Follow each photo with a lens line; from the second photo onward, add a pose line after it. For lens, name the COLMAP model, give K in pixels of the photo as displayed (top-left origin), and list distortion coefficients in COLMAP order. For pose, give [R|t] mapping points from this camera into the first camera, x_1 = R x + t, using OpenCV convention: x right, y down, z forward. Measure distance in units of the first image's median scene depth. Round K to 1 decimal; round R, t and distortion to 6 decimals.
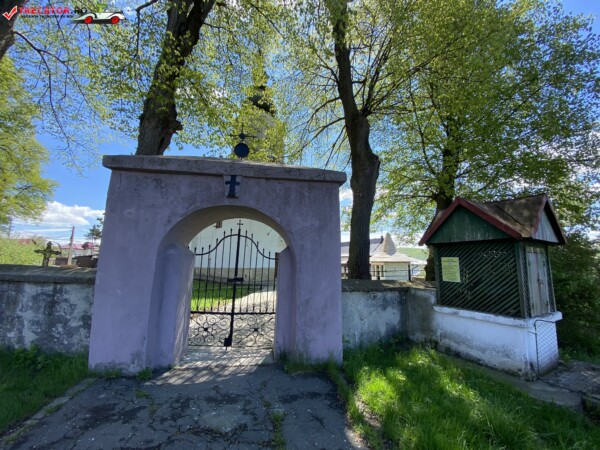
lens RADIAL K [[239.6, 0, 302.3], [0, 239.6, 226.1], [0, 0, 1]] dist [-0.006737, -0.009186]
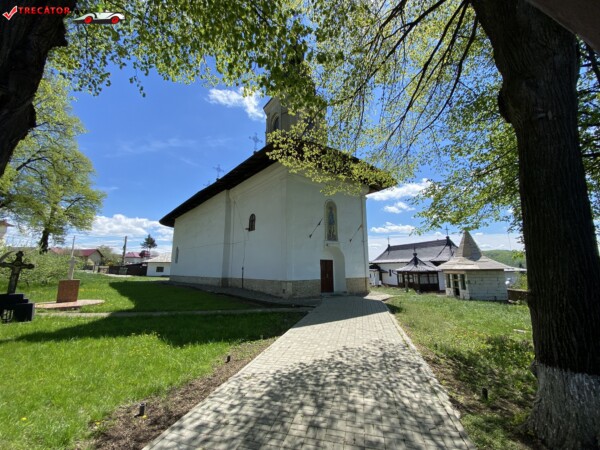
lens RADIAL K [[239.6, 0, 292.6], [0, 239.6, 223.0], [0, 0, 1]] dist [-0.006737, -0.009186]
pose [[0.977925, -0.041741, -0.204743, -0.182623], [0.035027, 0.998727, -0.036306, 0.081417], [0.205998, 0.028333, 0.978142, 1.088208]]
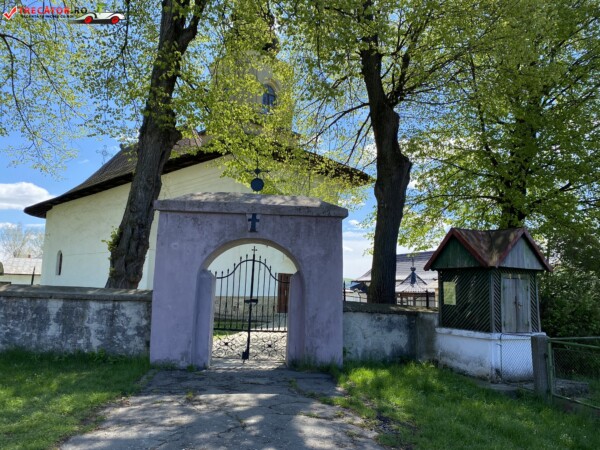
lens RADIAL K [[454.2, 0, 306.7], [0, 454.2, 212.7], [0, 0, 1]] dist [-0.009368, -0.012702]
pose [[0.999277, -0.000142, -0.038016, 0.060337], [-0.000580, 0.999820, -0.018978, -0.149071], [0.038012, 0.018986, 0.999097, -1.133631]]
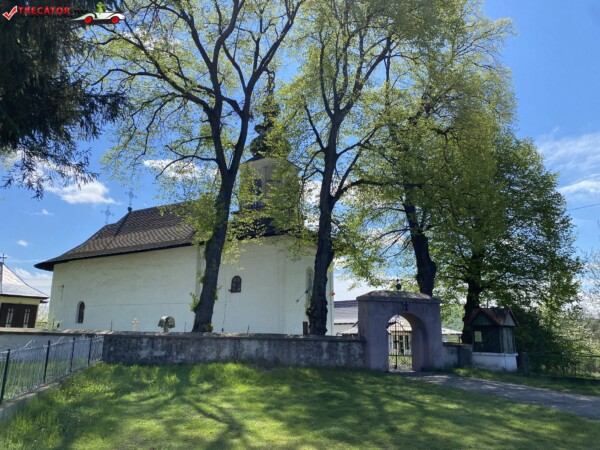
lens RADIAL K [[454.2, 0, 298.4], [0, 454.2, 221.0], [0, 0, 1]] dist [-0.009368, -0.012702]
pose [[0.986180, 0.035310, 0.161873, -2.081733], [-0.020981, 0.995776, -0.089391, -0.566966], [-0.164346, 0.084759, 0.982755, -3.518221]]
